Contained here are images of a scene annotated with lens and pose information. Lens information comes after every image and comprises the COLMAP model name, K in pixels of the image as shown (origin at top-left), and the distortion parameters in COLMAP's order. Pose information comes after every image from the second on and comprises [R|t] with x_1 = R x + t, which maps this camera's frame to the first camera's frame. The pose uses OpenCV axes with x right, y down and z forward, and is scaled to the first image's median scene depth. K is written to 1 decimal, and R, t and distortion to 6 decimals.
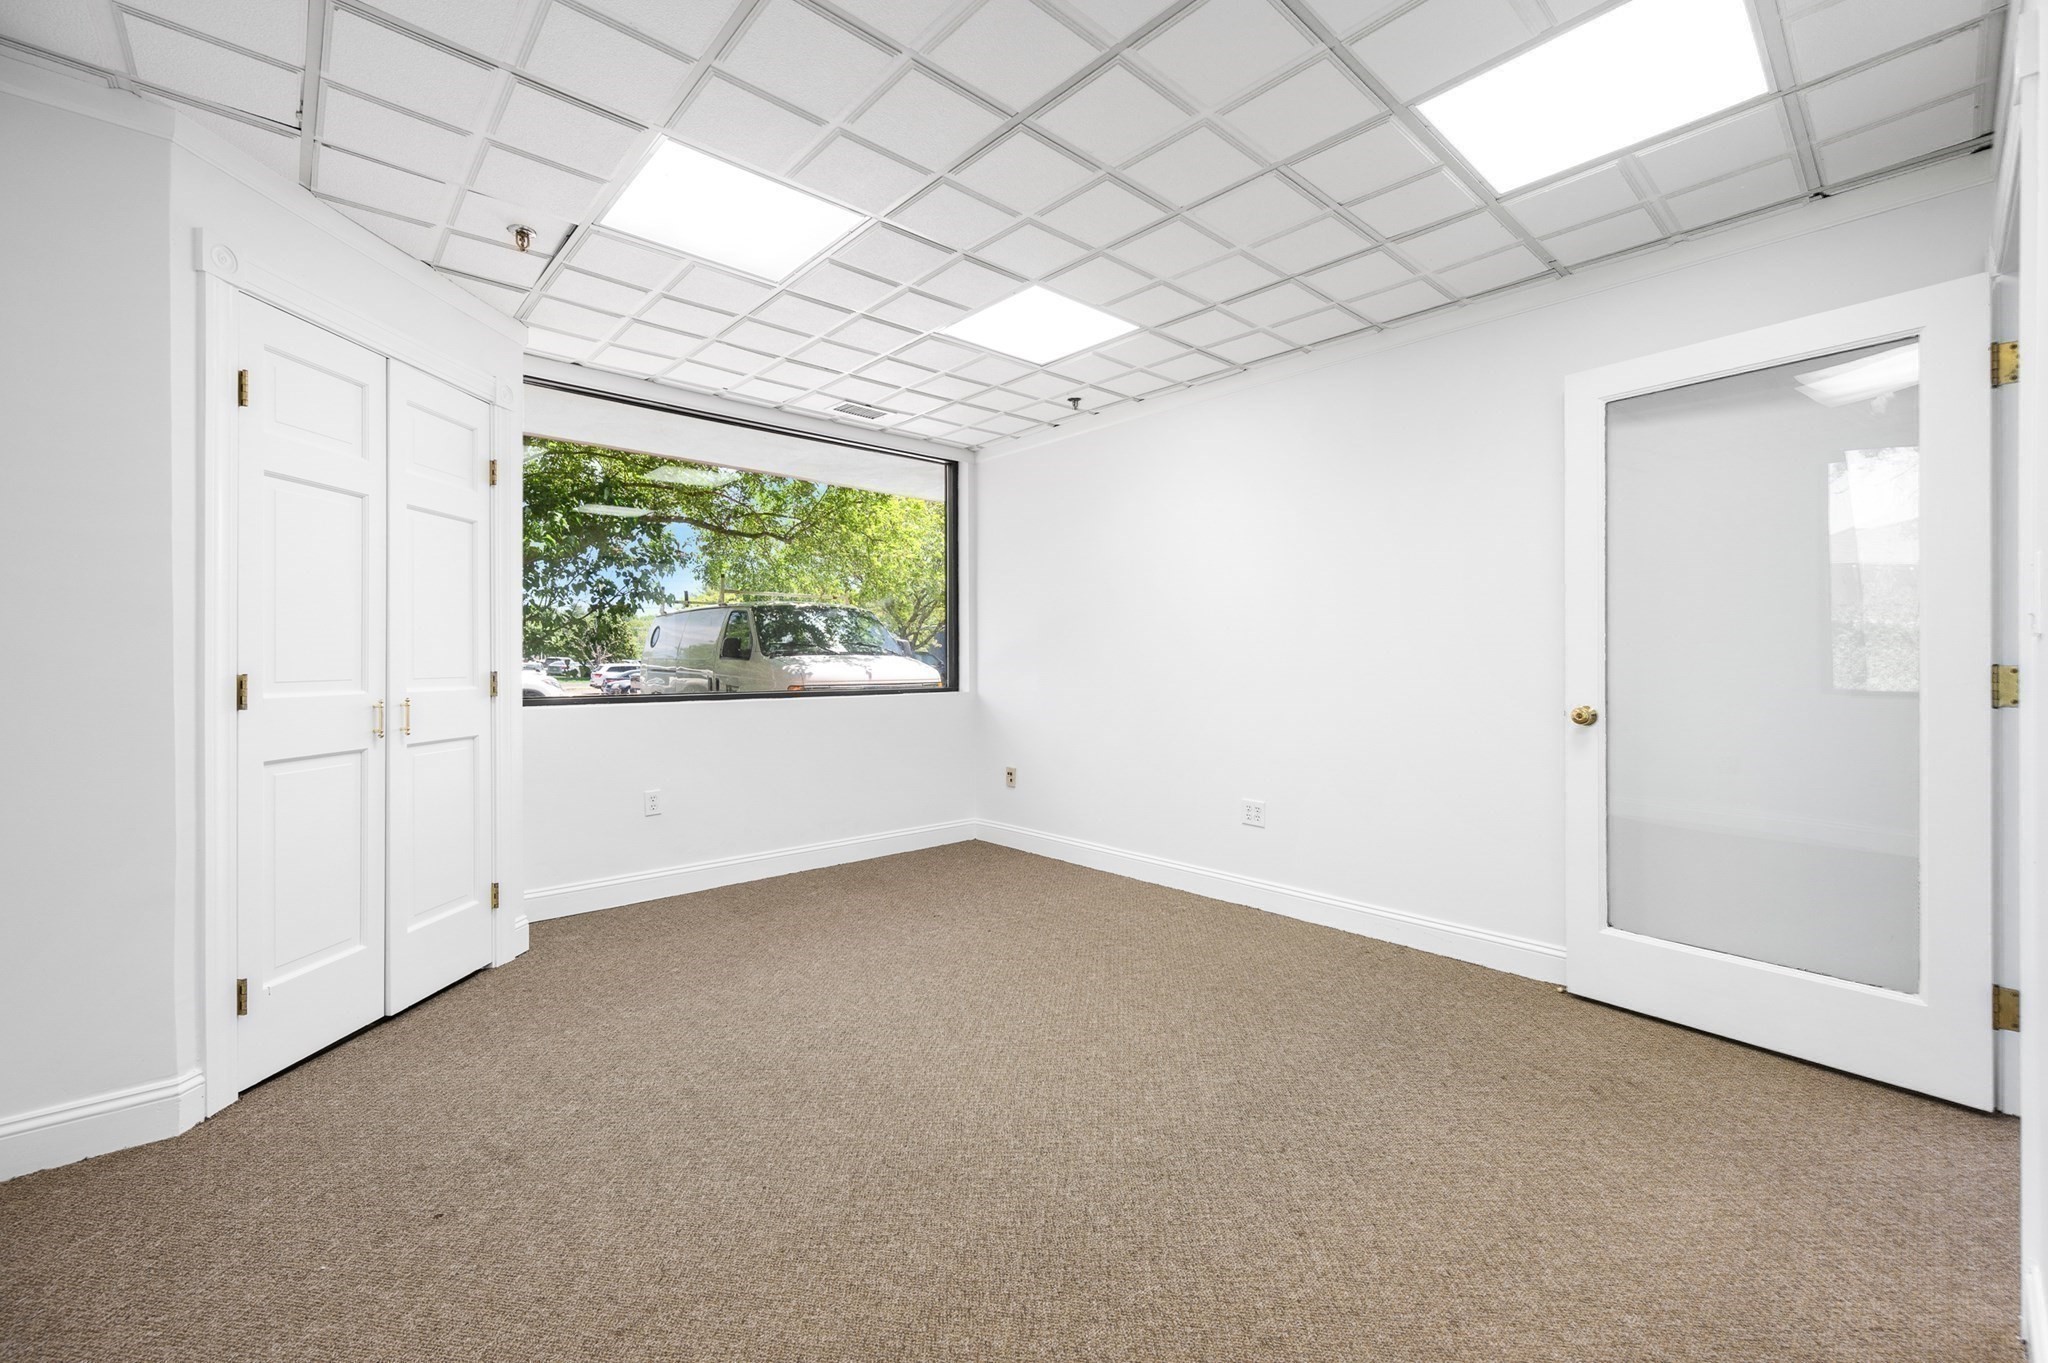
lens RADIAL K [[827.7, 0, 1026.1], [0, 827.7, 656.7], [0, 0, 1]] dist [-0.001350, -0.000094]
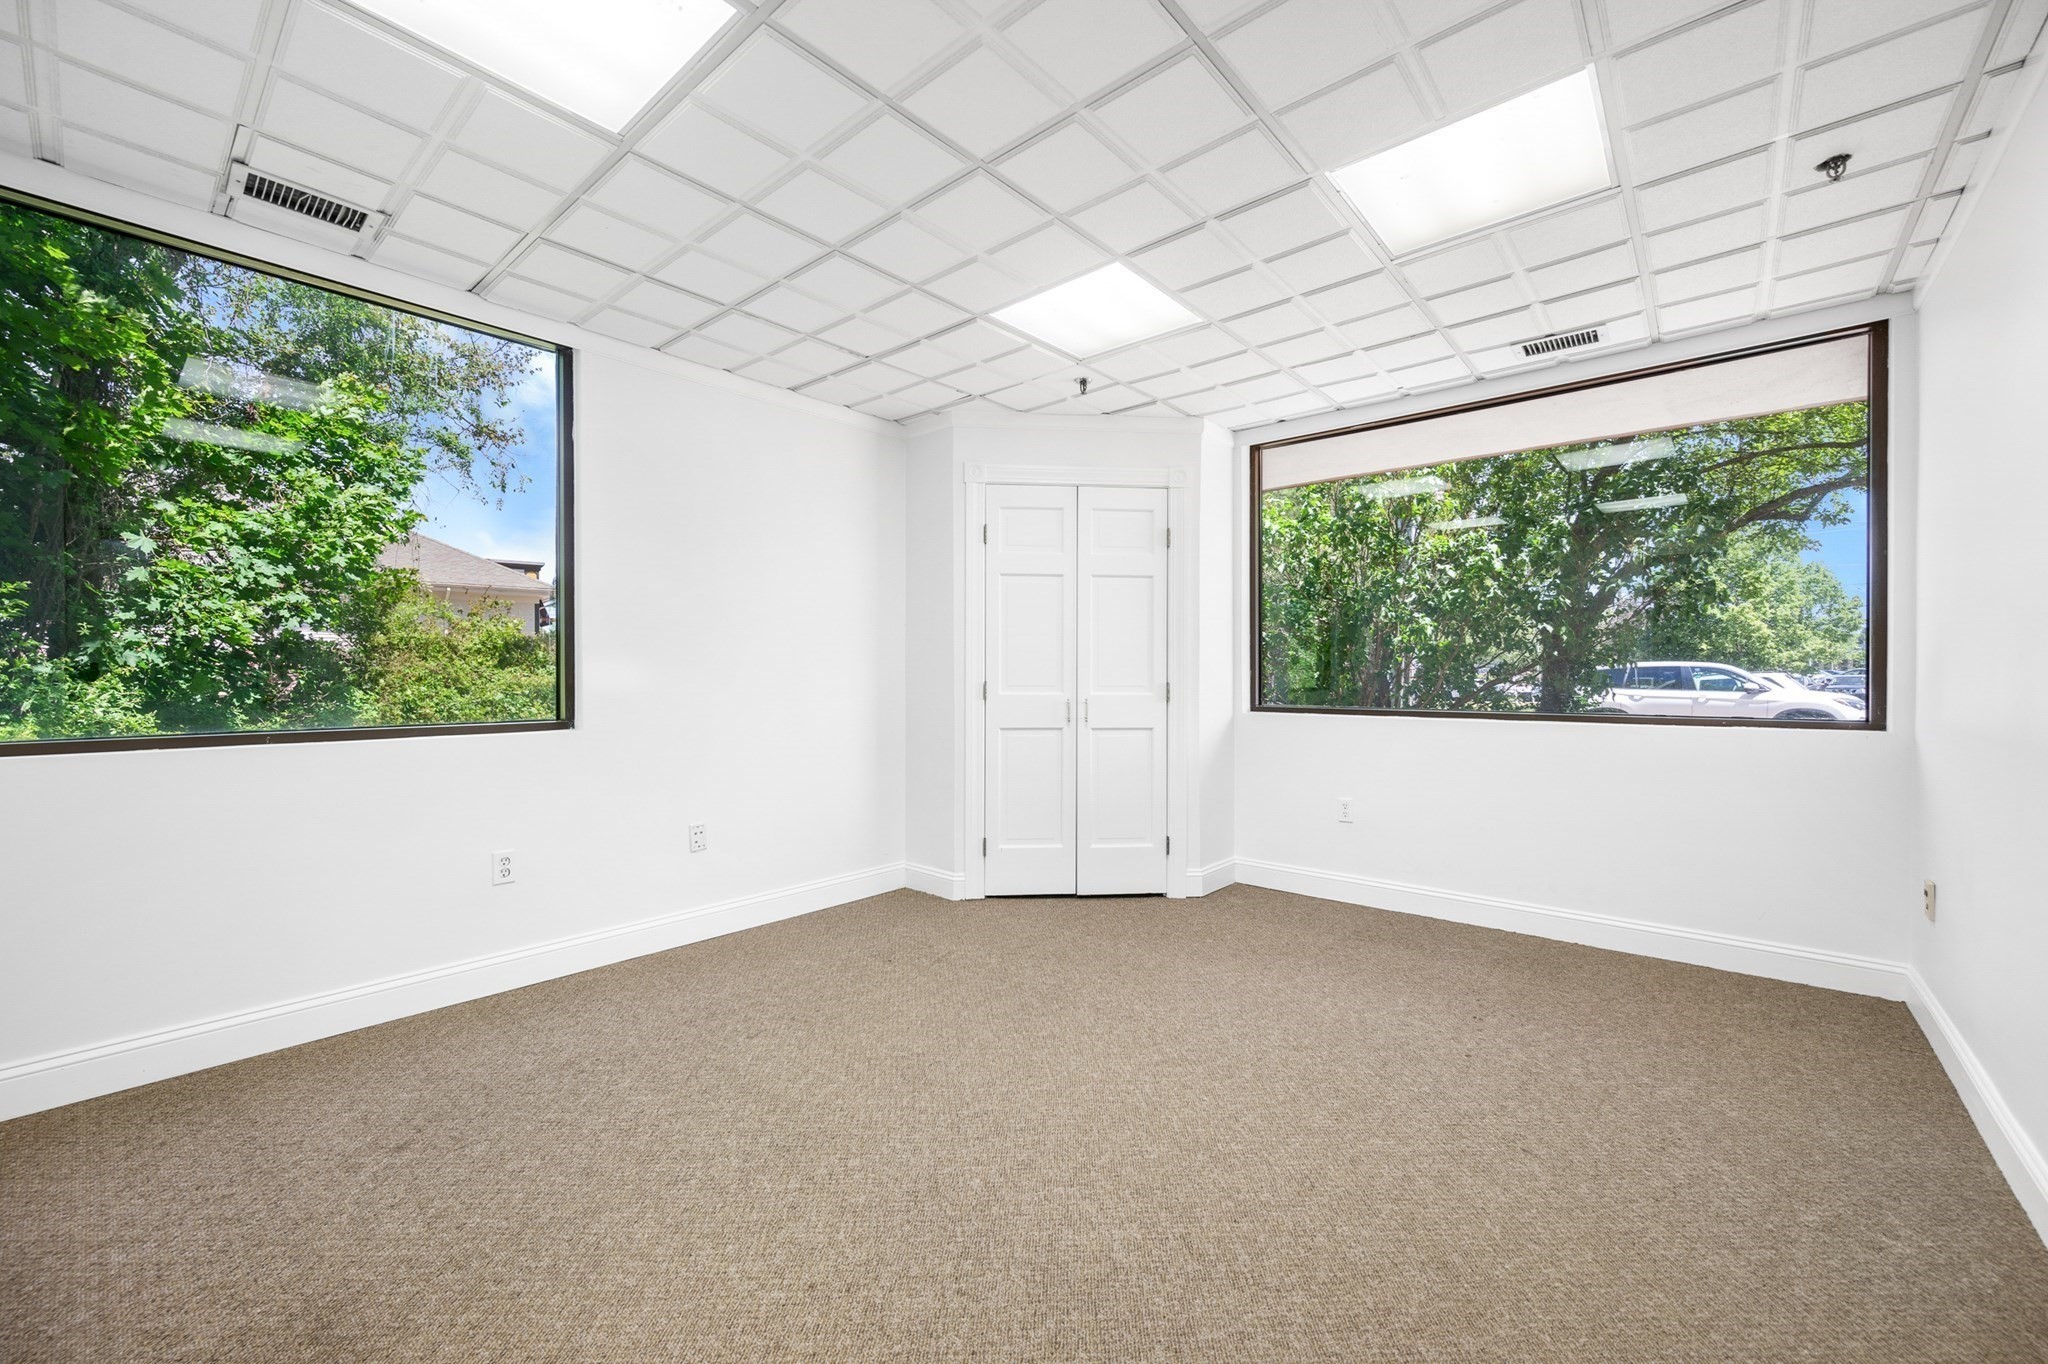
lens RADIAL K [[820.7, 0, 1024.0], [0, 820.7, 682.0], [0, 0, 1]] dist [-0.001510, 0.000006]
pose [[0.114452, 0.010230, -0.993376, 0.718011], [0.003502, 0.999937, 0.010701, 0.001196], [0.993423, -0.004703, 0.114409, 0.637918]]
